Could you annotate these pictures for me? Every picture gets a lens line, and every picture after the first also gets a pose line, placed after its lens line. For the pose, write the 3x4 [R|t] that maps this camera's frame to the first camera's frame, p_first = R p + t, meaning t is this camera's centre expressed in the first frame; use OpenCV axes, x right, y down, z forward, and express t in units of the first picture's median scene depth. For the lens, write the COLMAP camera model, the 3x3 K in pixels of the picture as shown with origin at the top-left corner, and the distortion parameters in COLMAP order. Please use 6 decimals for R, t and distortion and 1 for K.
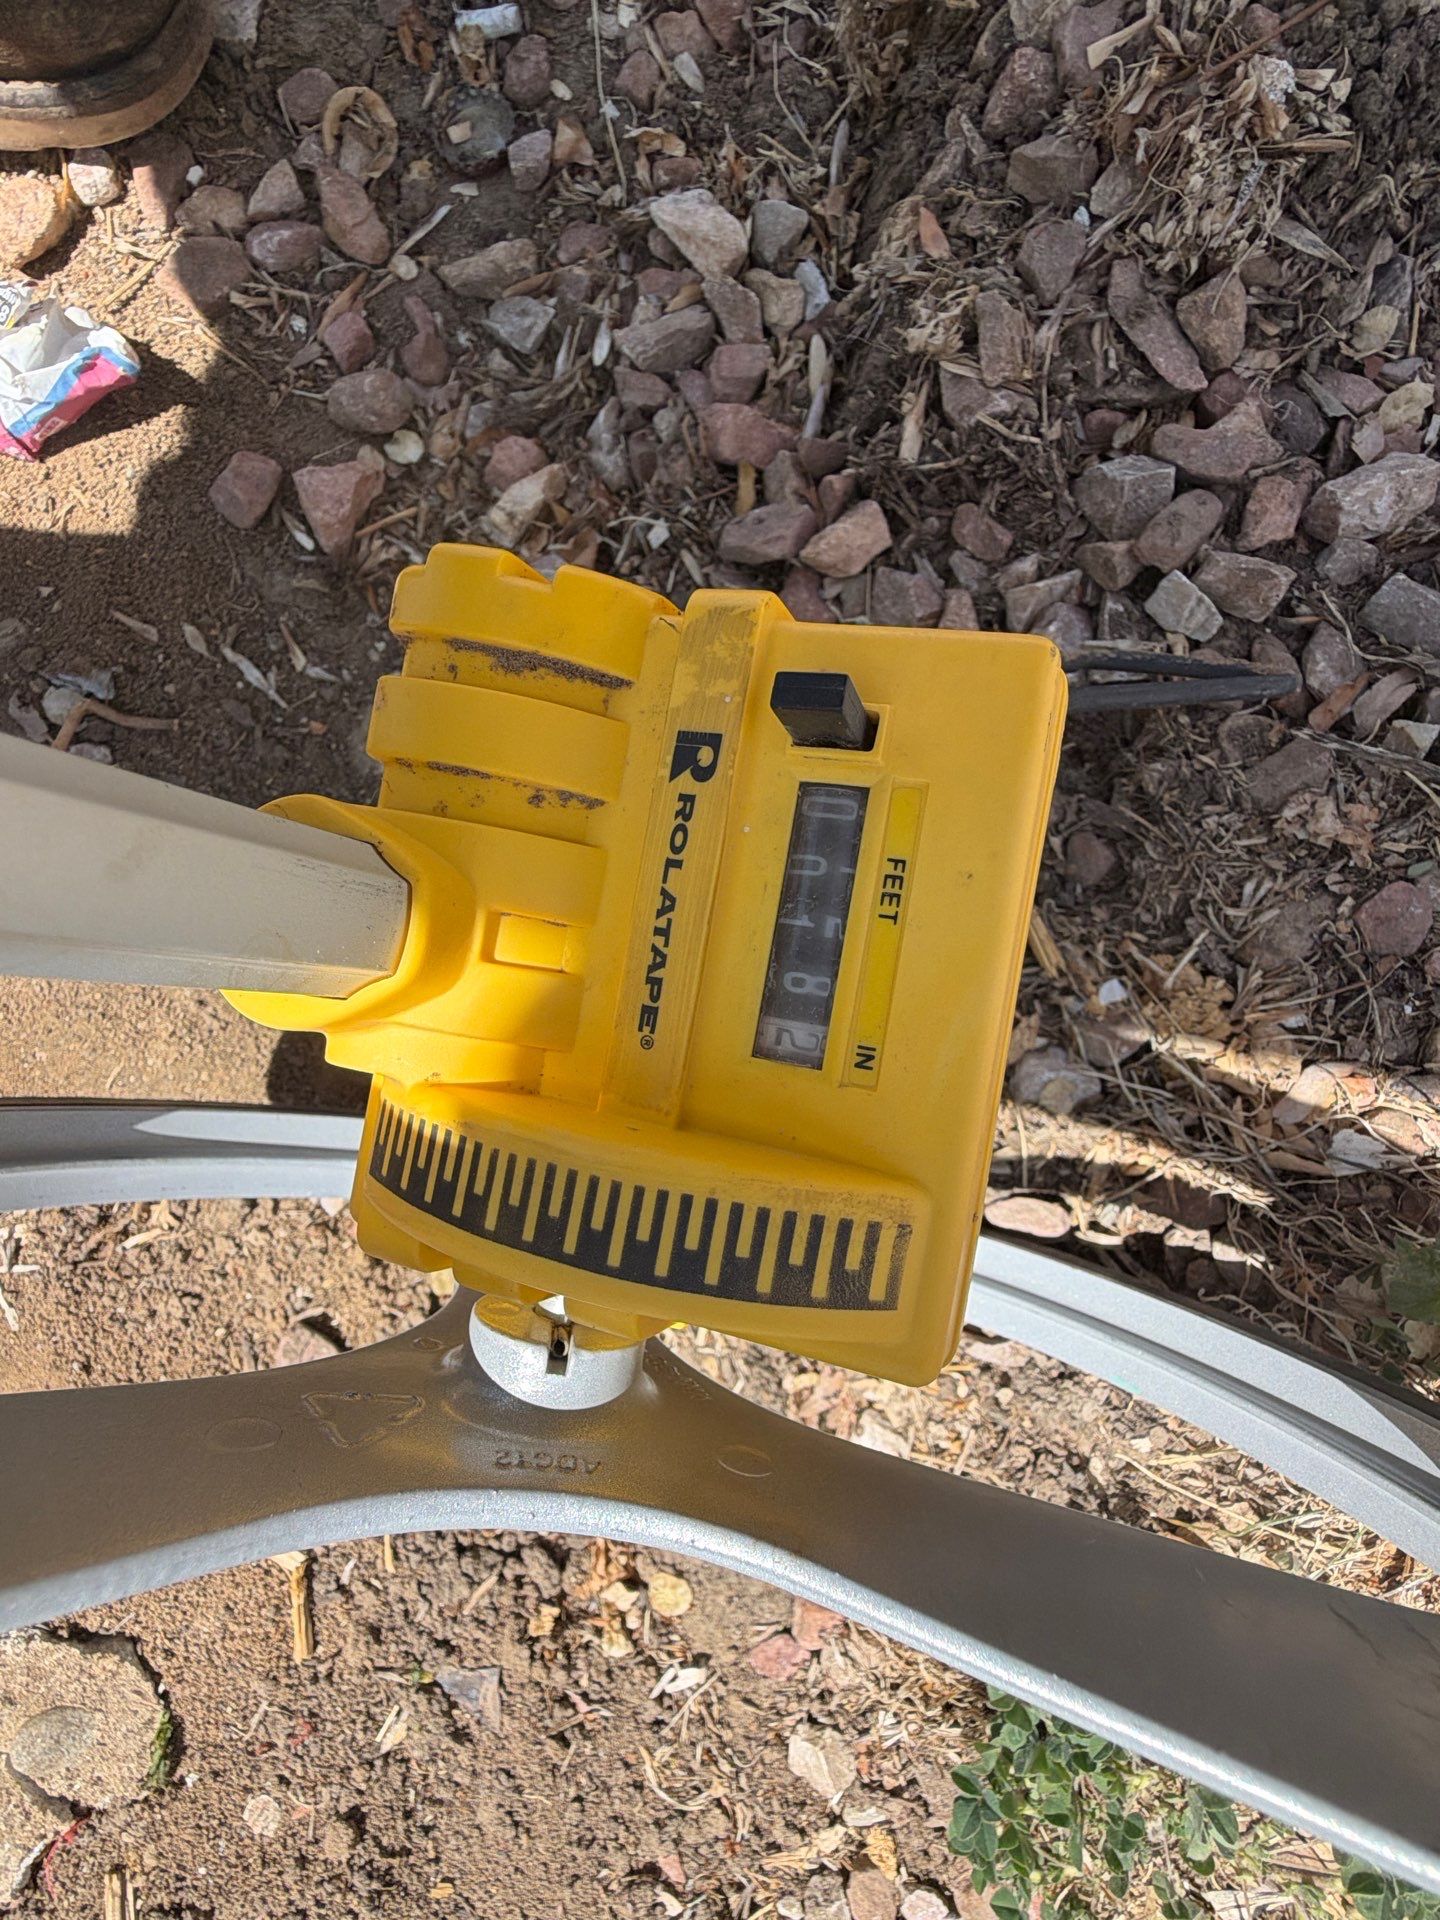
lens RADIAL K [[856.5, 0, 718.4], [0, 856.5, 955.4], [0, 0, 1]] dist [-0.013695, -0.000075]
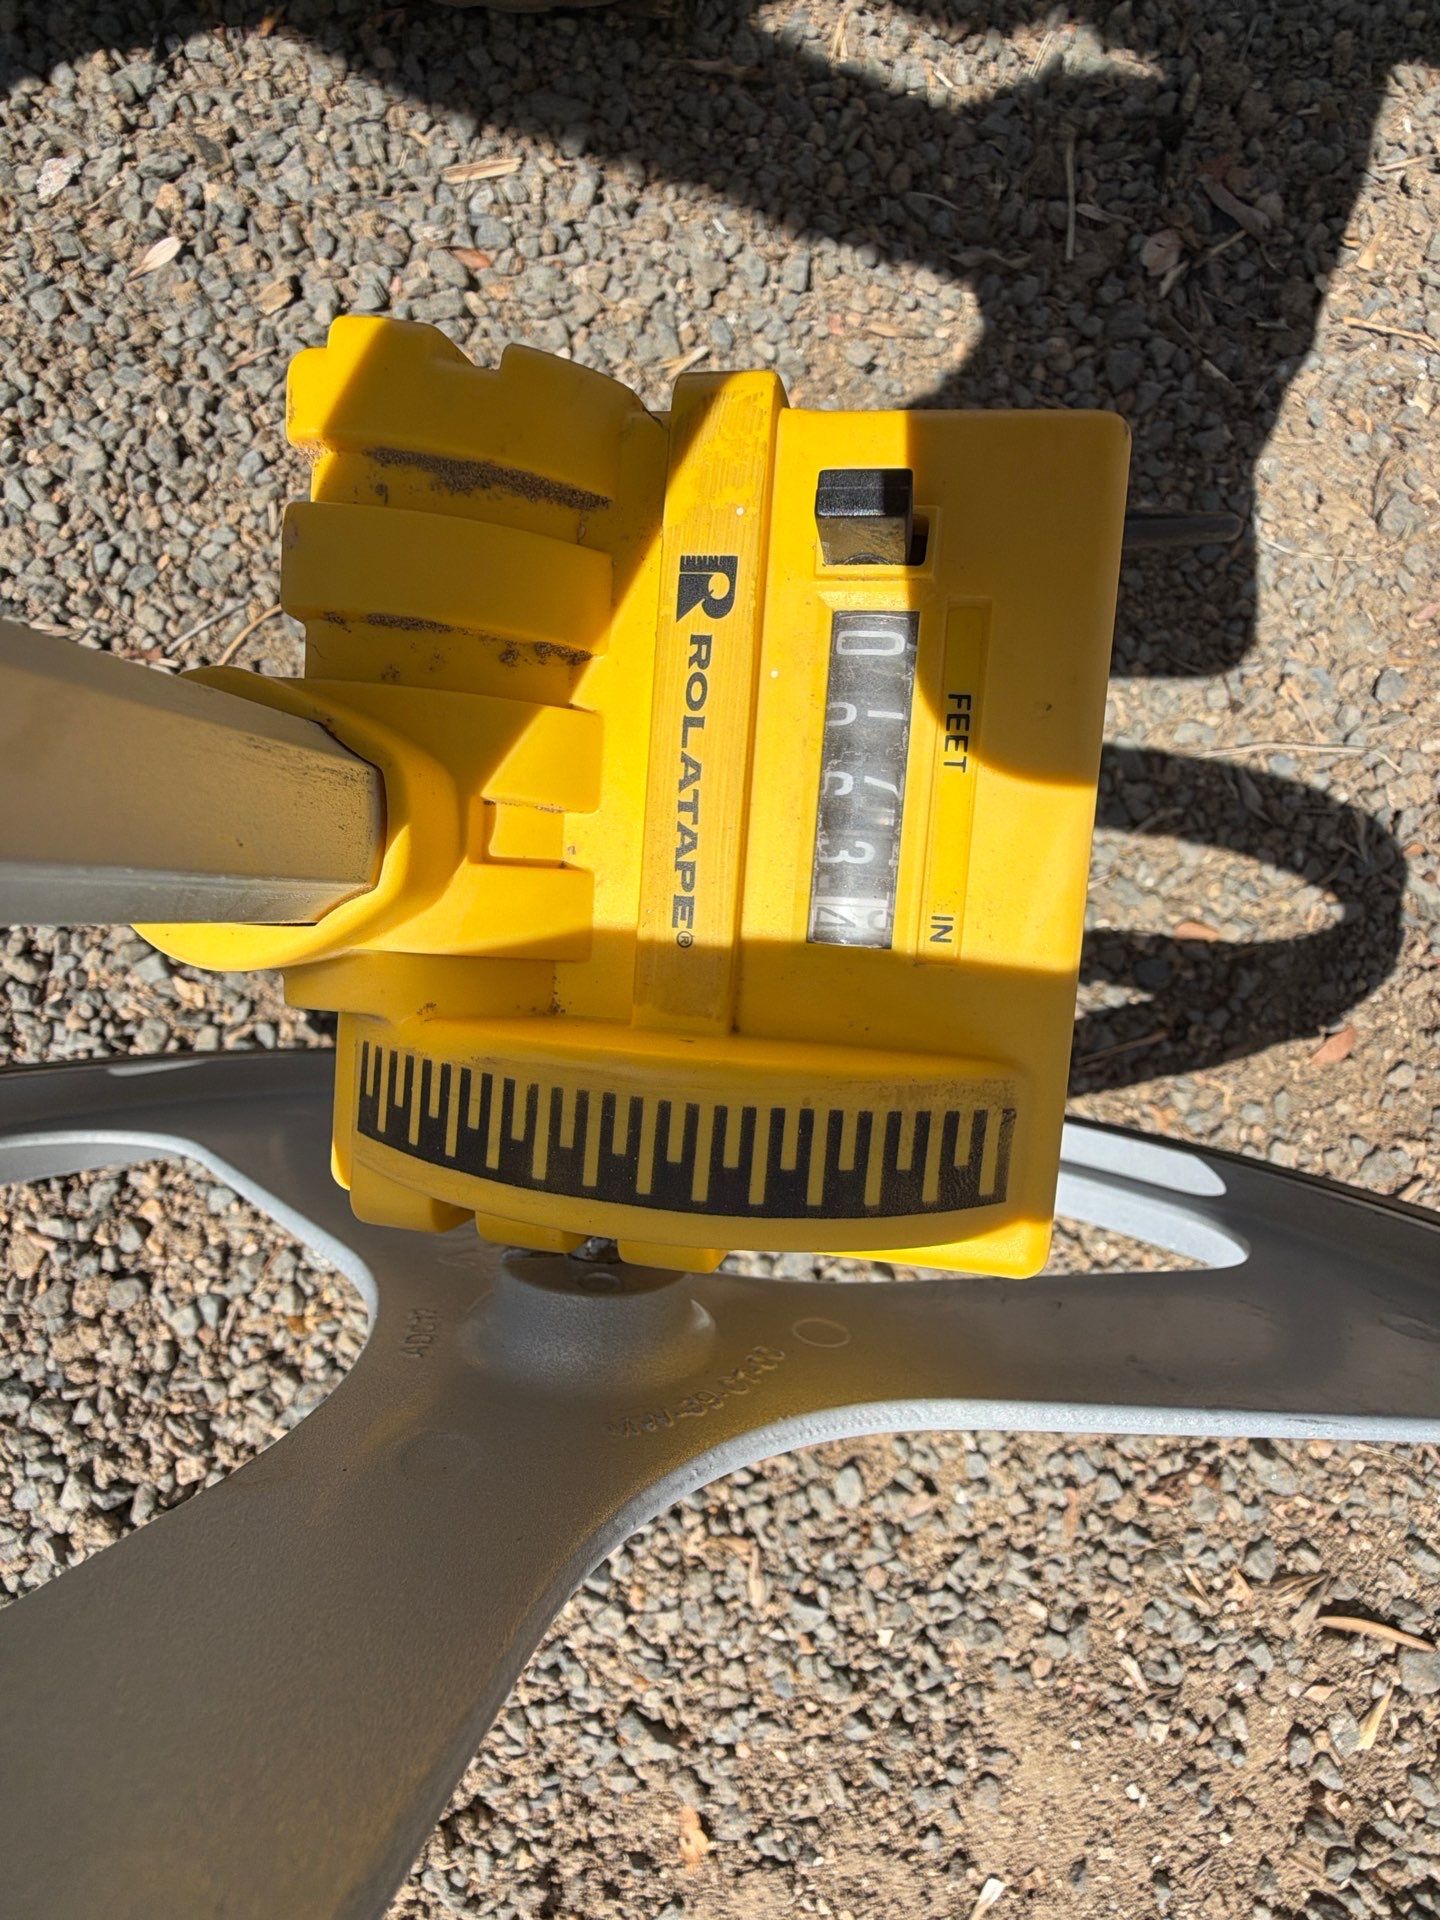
lens RADIAL K [[856.5, 0, 718.4], [0, 856.5, 955.4], [0, 0, 1]] dist [-0.013695, -0.000075]
pose [[0.987274, -0.108127, 0.116616, -0.150280], [0.093393, 0.987731, 0.125162, 0.014383], [-0.128719, -0.112678, 0.985259, 0.156719]]
